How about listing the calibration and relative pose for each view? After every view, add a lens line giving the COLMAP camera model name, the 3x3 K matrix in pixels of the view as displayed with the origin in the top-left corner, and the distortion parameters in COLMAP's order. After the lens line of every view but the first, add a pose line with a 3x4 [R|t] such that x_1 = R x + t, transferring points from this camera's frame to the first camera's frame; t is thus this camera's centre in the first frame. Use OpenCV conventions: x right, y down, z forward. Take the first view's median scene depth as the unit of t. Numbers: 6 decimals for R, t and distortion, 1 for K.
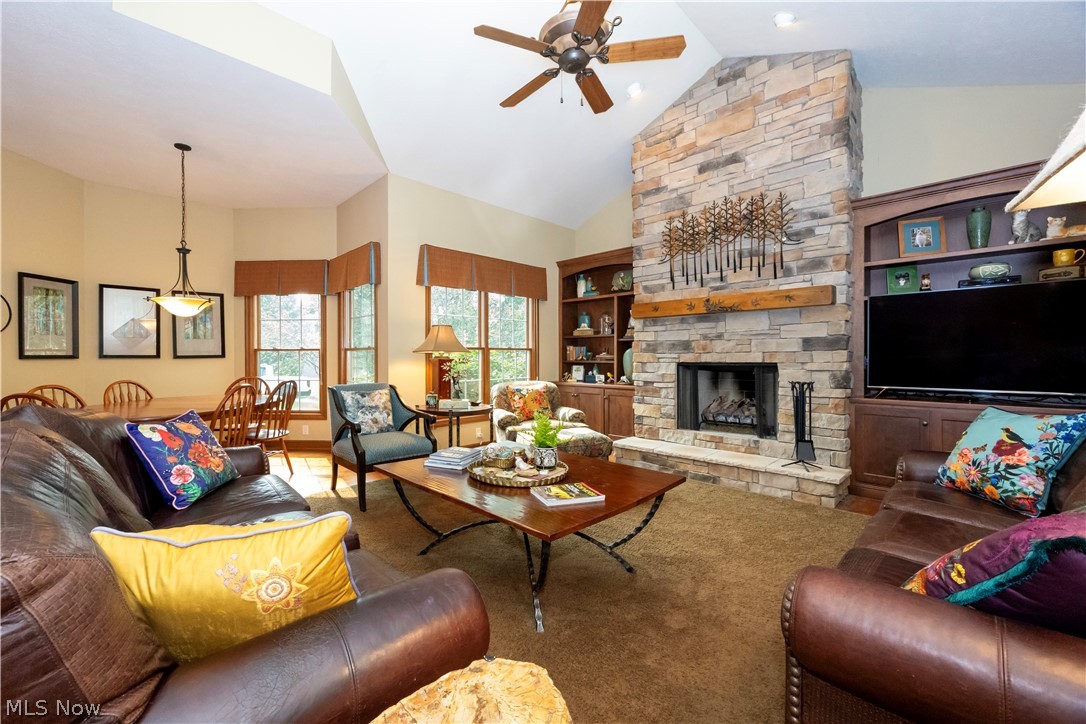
lens RADIAL K [[447.8, 0, 503.4], [0, 447.8, 357.6], [0, 0, 1]] dist [-0.001615, 0.000343]
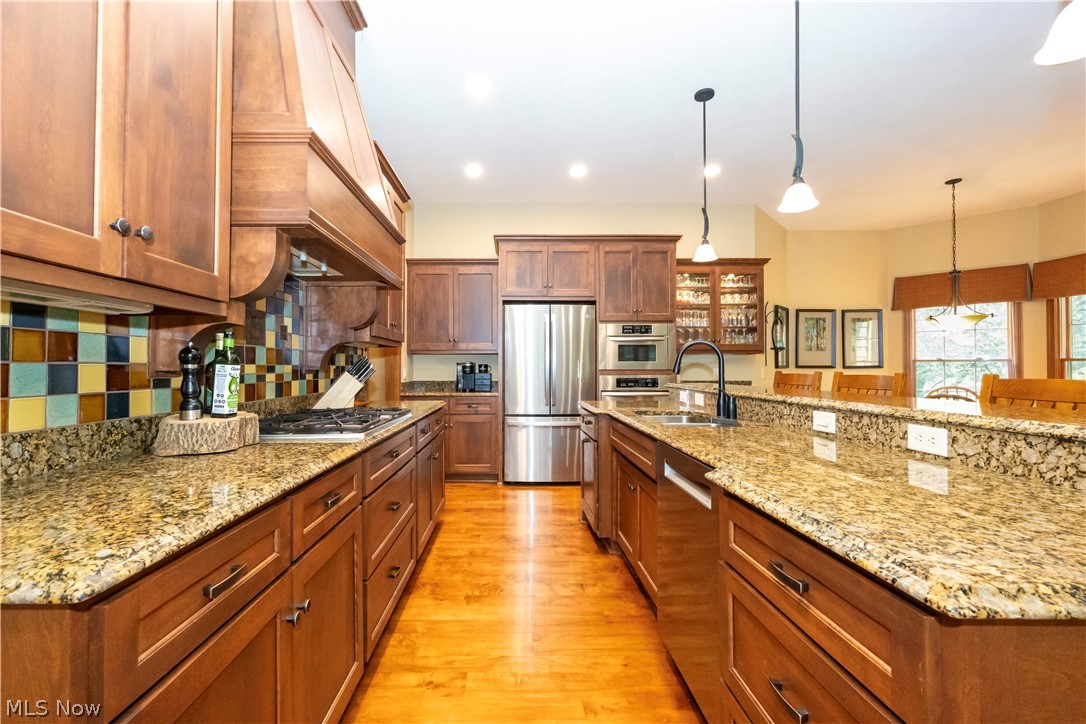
lens RADIAL K [[447.8, 0, 513.8], [0, 447.8, 362.3], [0, 0, 1]] dist [-0.001615, 0.000343]
pose [[0.738134, -0.007118, -0.674616, -0.698559], [-0.003728, 0.999886, -0.014629, 0.005710], [0.674644, 0.013313, 0.738024, -0.499769]]
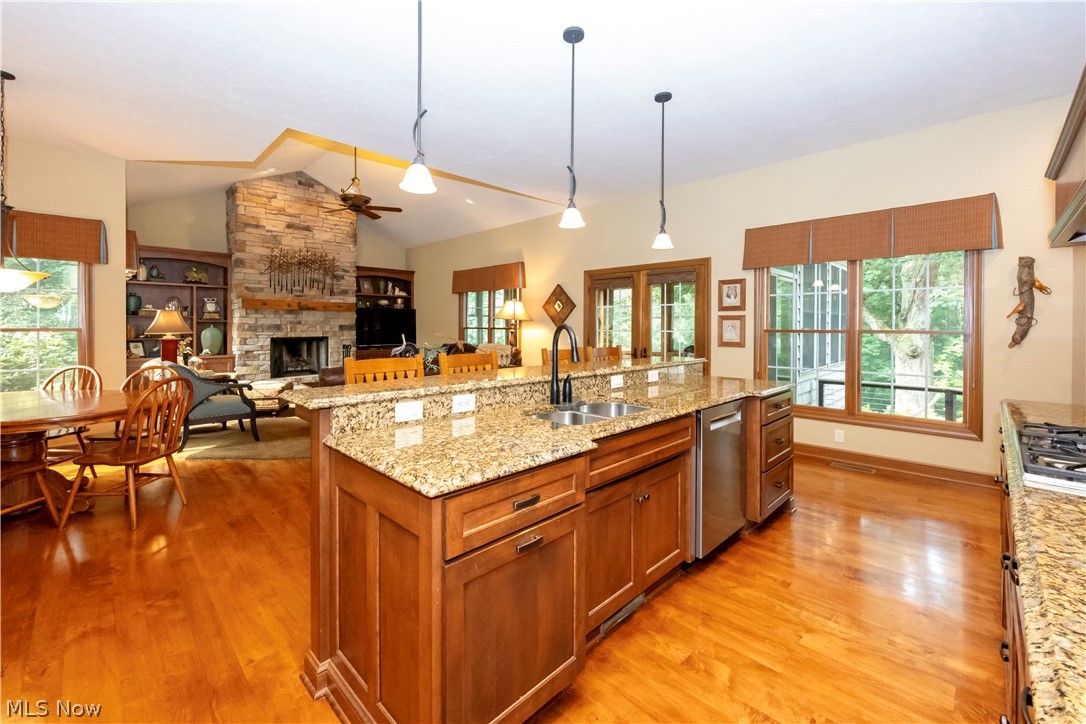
lens RADIAL K [[447.8, 0, 548.9], [0, 447.8, 331.6], [0, 0, 1]] dist [-0.001615, 0.000343]
pose [[-0.064249, -0.009101, 0.997892, -1.385923], [0.001655, 0.999956, 0.009226, -0.025795], [-0.997933, 0.002245, -0.064231, 0.105986]]
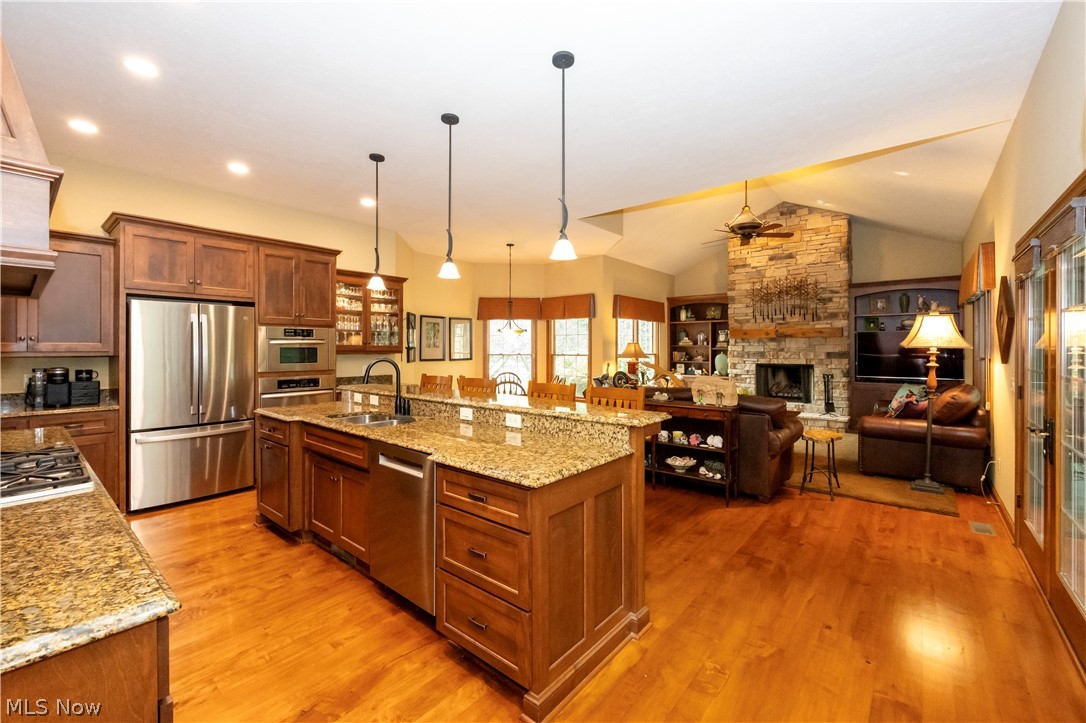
lens RADIAL K [[447.8, 0, 546.1], [0, 447.8, 346.0], [0, 0, 1]] dist [-0.001615, 0.000343]
pose [[0.990711, 0.003261, 0.135948, -0.735478], [-0.002036, 0.999956, -0.009147, -0.044124], [-0.135972, 0.008785, 0.990674, -0.704268]]
